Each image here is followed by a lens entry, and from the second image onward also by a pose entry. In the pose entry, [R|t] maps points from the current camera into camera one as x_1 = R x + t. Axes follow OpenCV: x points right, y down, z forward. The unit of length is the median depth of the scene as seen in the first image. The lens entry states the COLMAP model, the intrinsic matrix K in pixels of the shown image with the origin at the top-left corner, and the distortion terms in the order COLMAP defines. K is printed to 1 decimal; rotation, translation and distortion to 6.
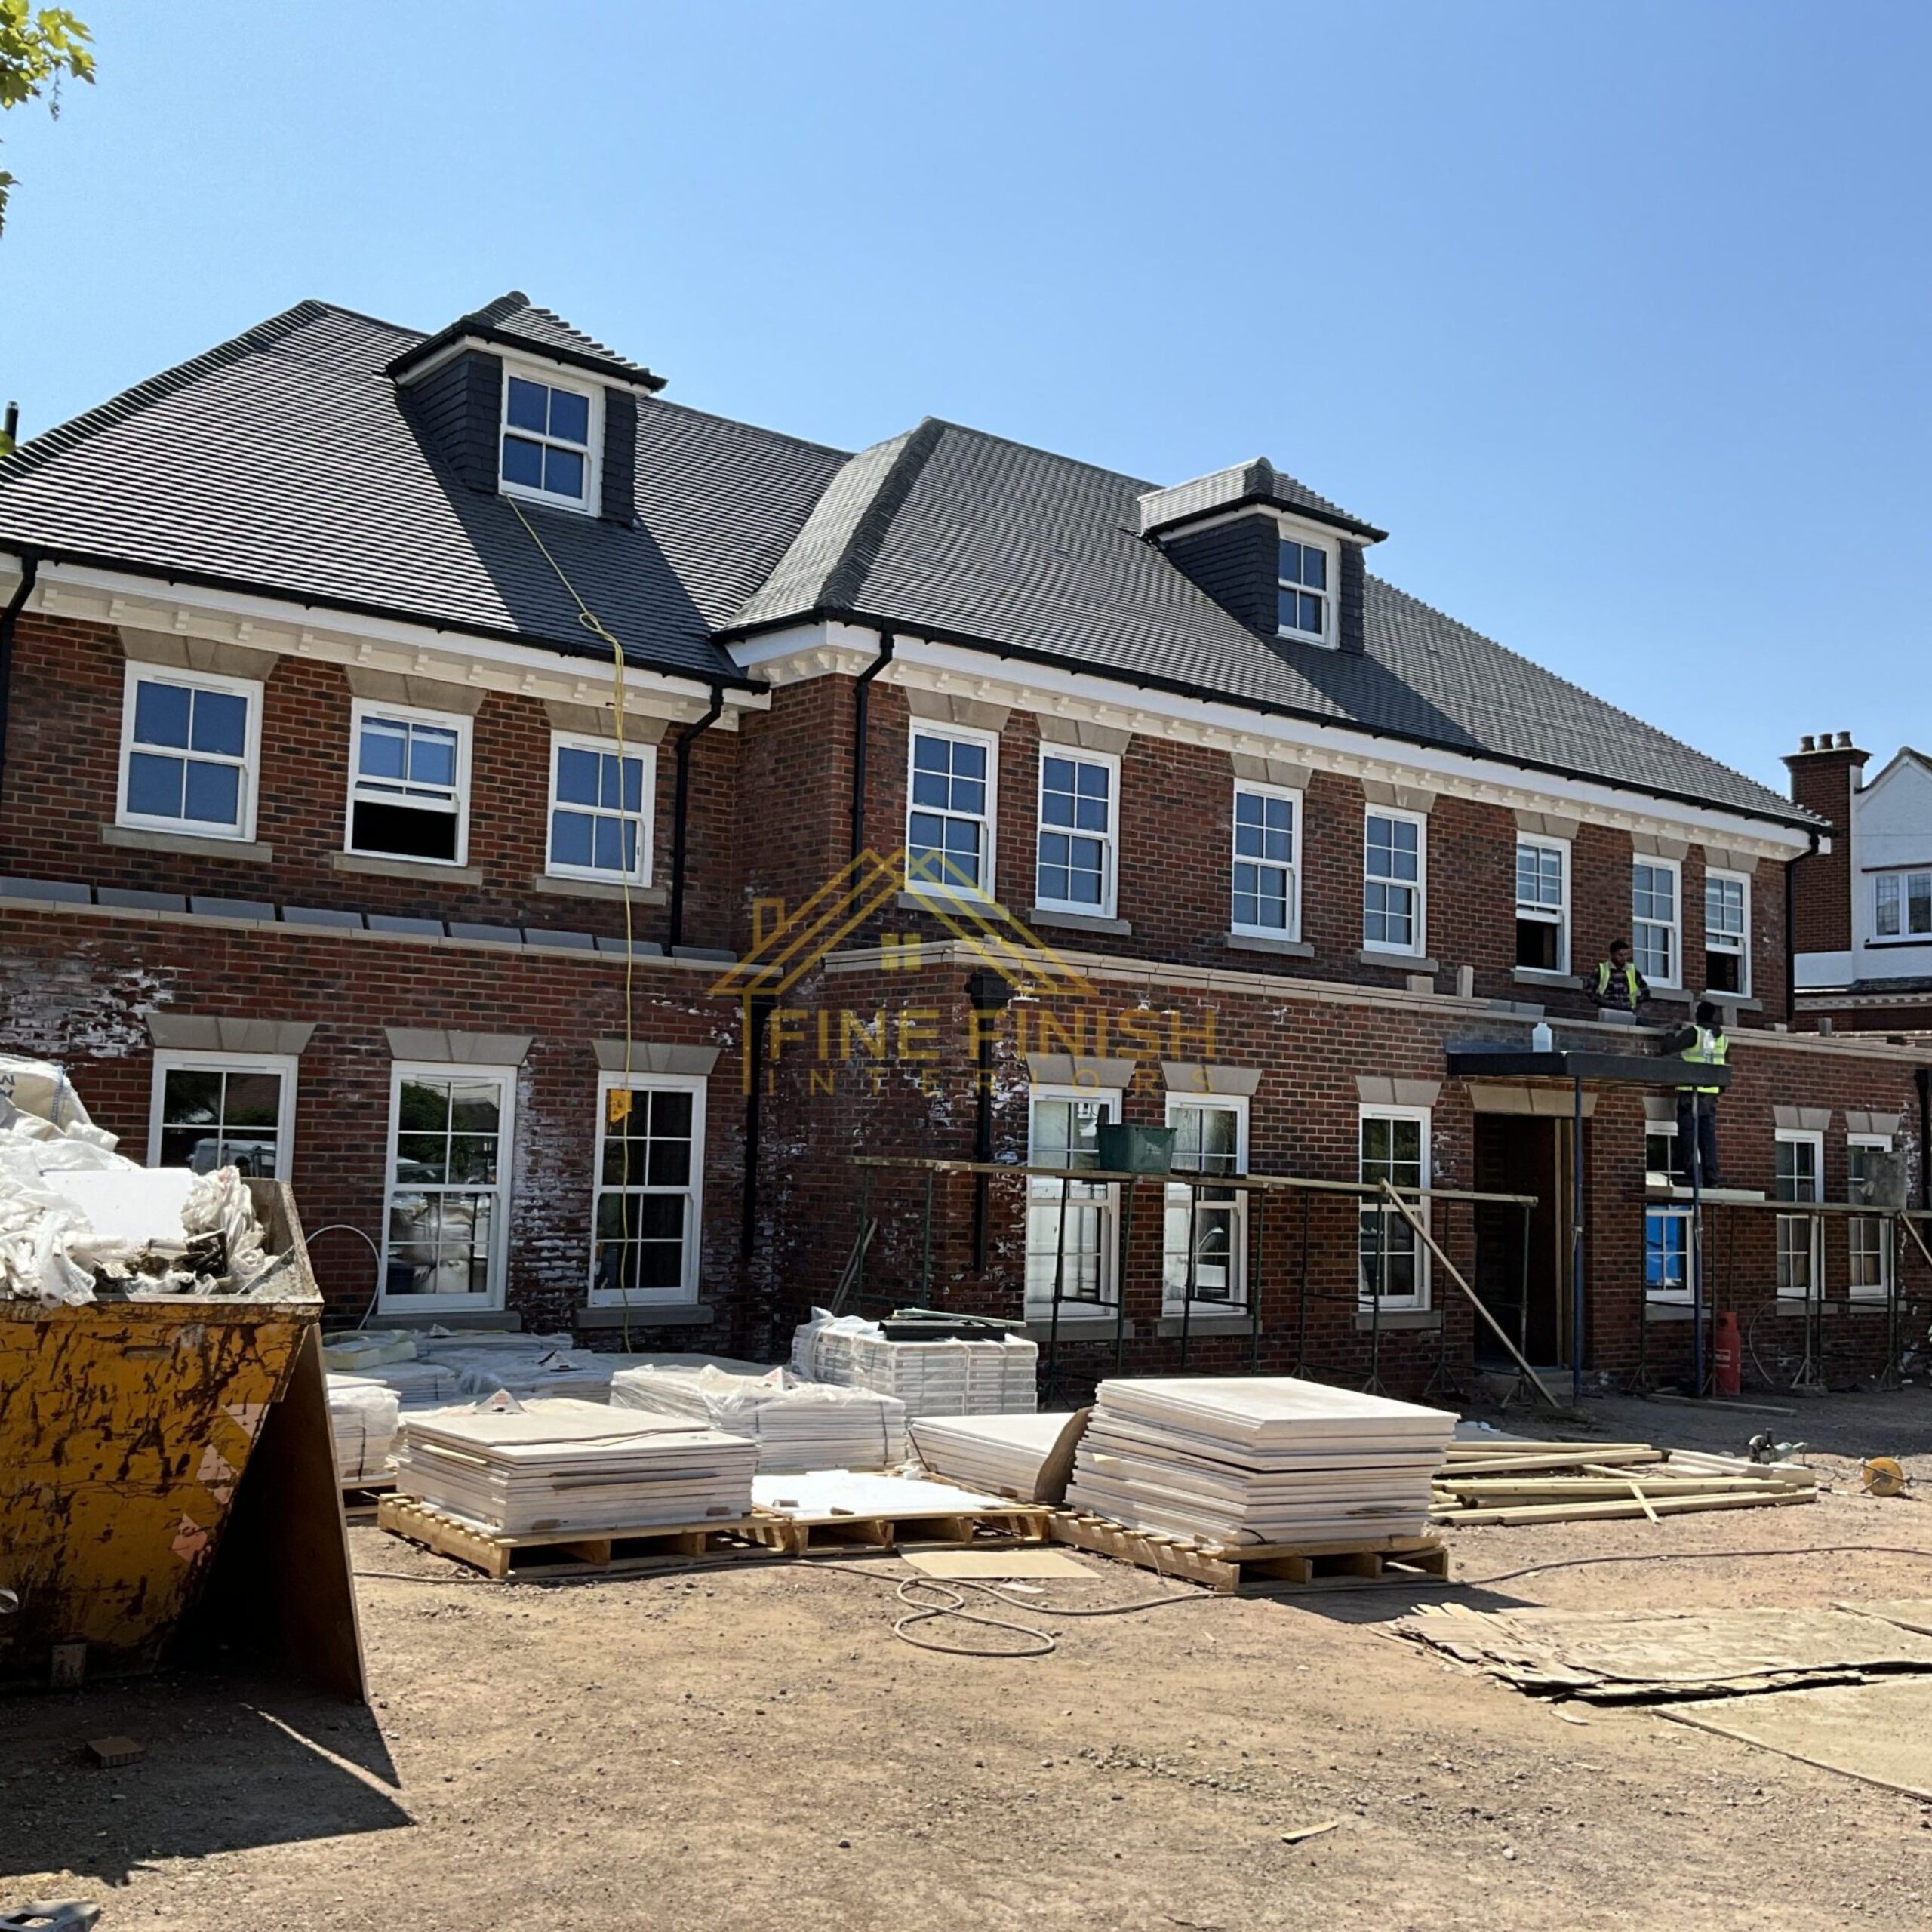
lens RADIAL K [[2133.1, 0, 971.7], [0, 2133.1, 961.5], [0, 0, 1]] dist [0.136759, -0.284023]
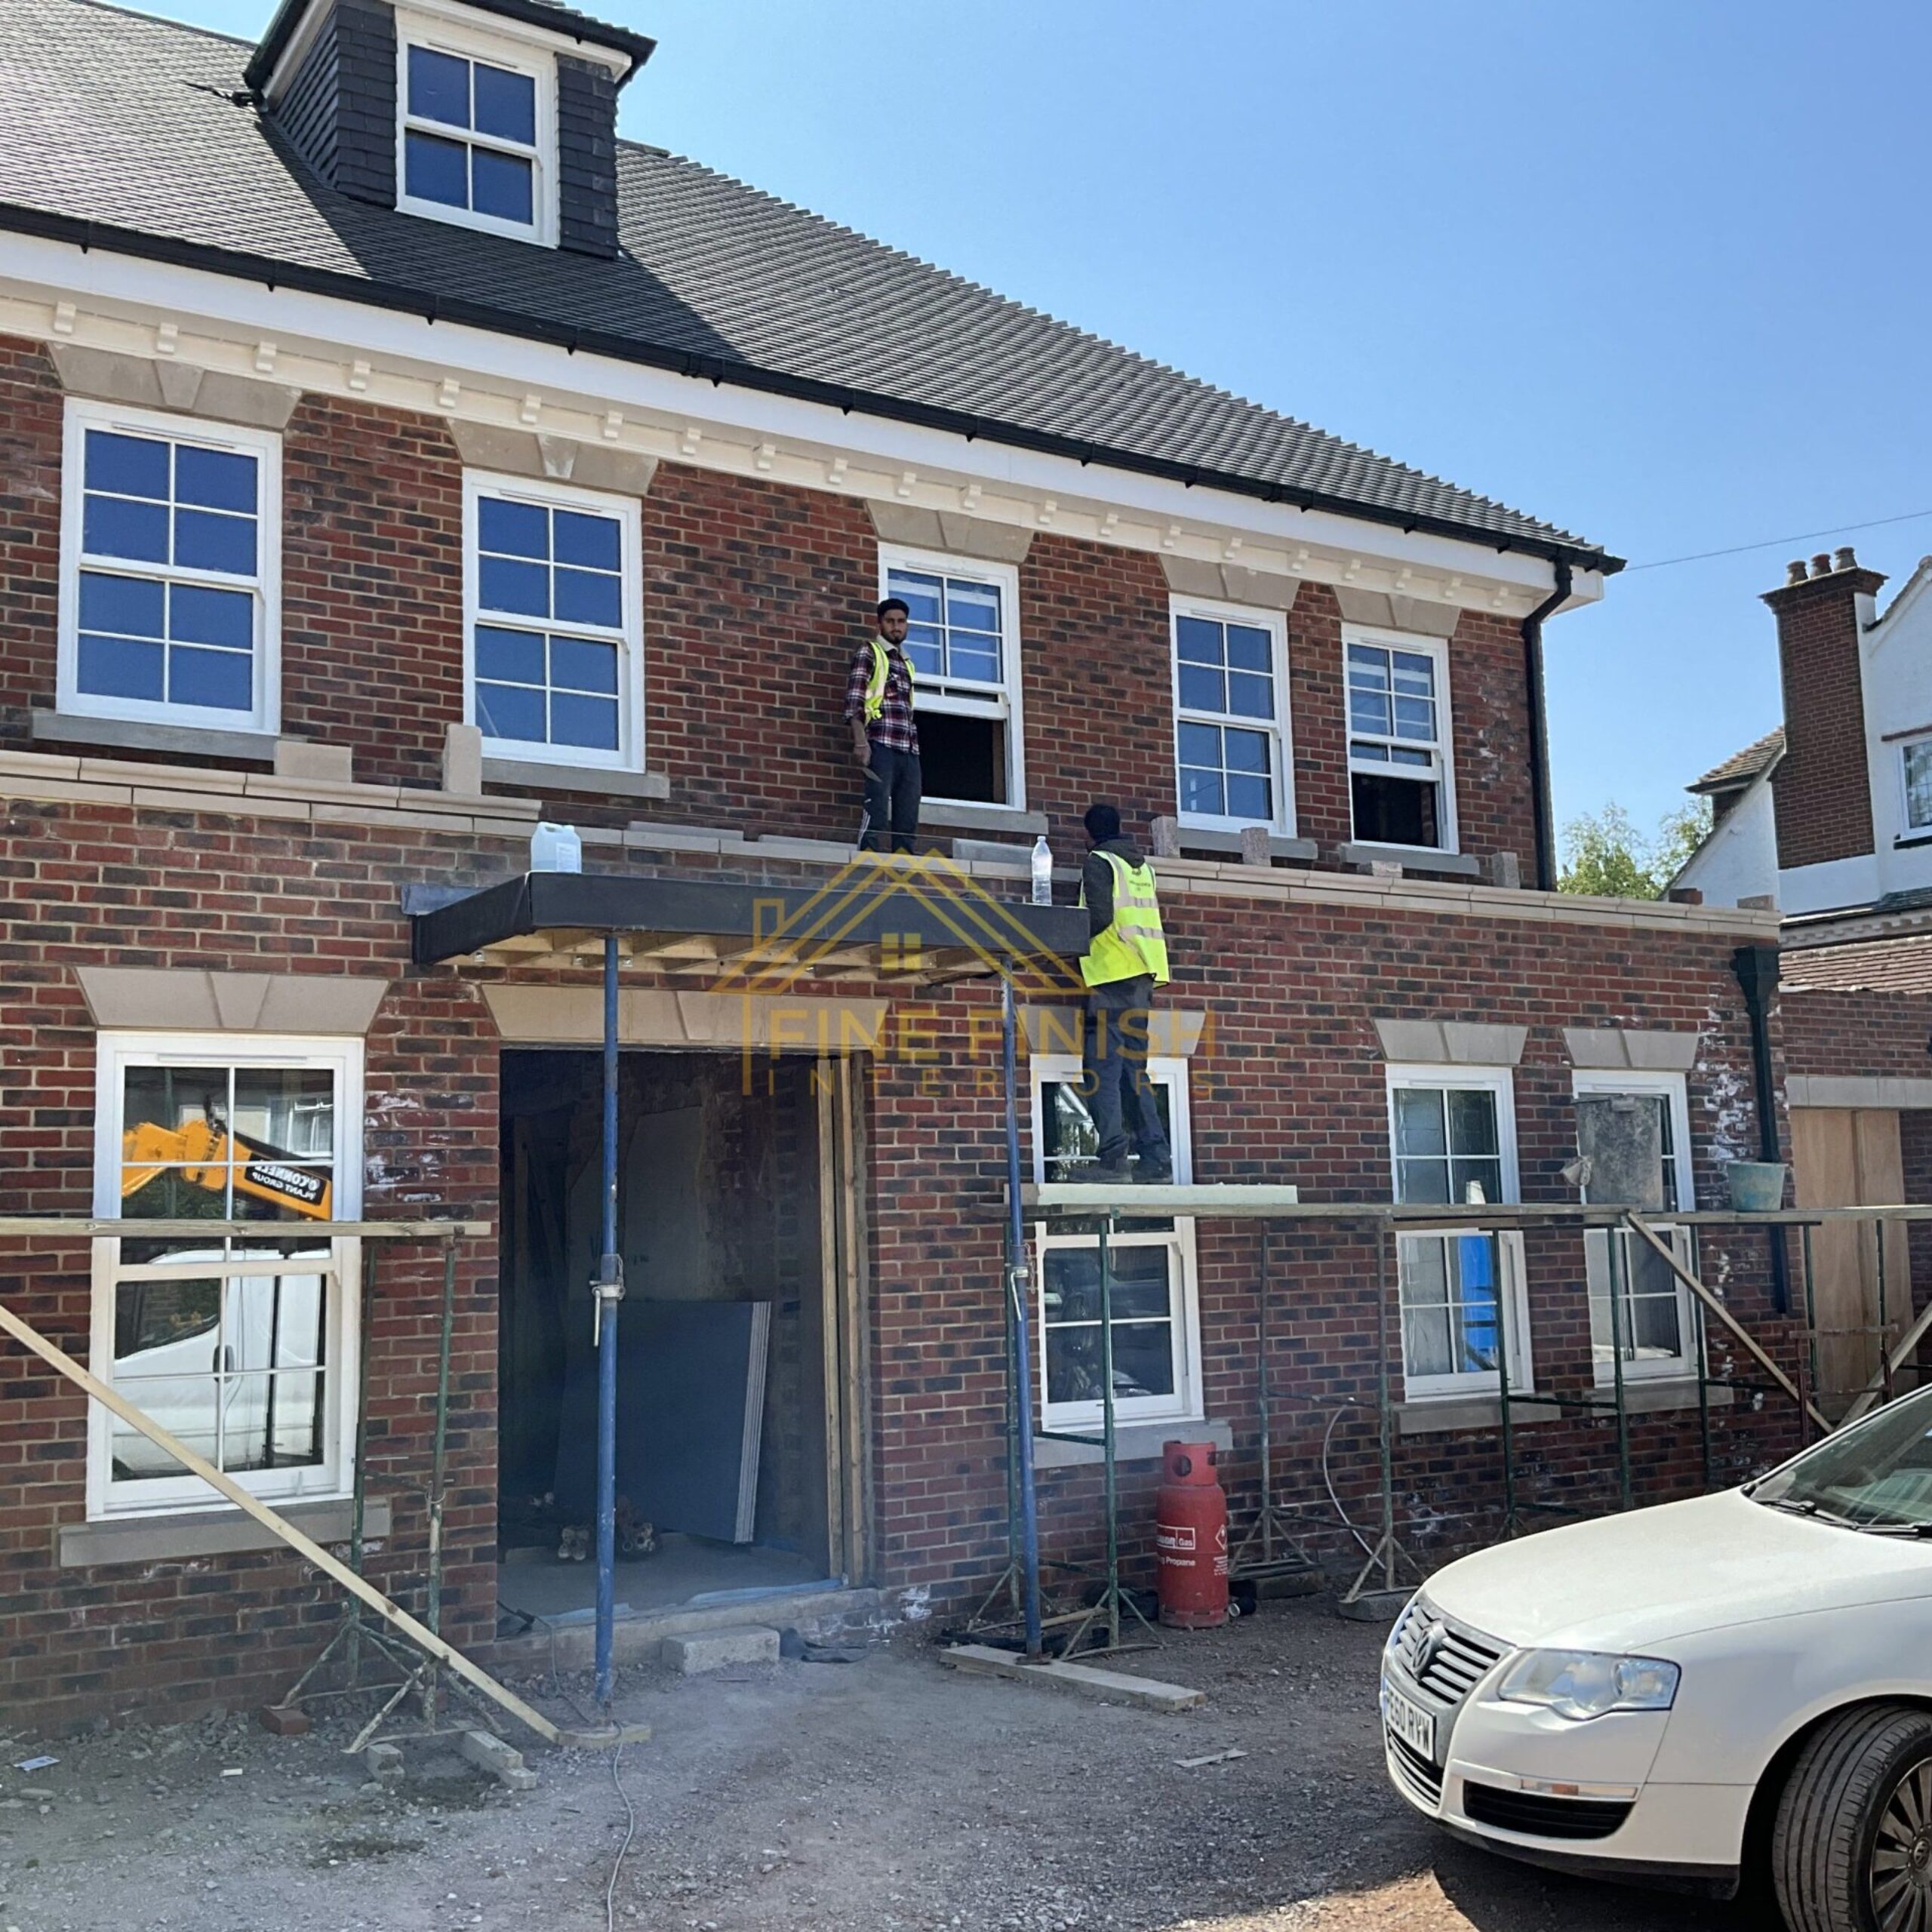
lens RADIAL K [[2133.1, 0, 971.7], [0, 2133.1, 961.5], [0, 0, 1]] dist [0.136759, -0.284023]
pose [[0.992125, -0.069408, -0.104263, 0.316655], [0.065703, 0.997094, -0.038557, 0.063679], [0.106636, 0.031403, 0.993802, 0.464322]]
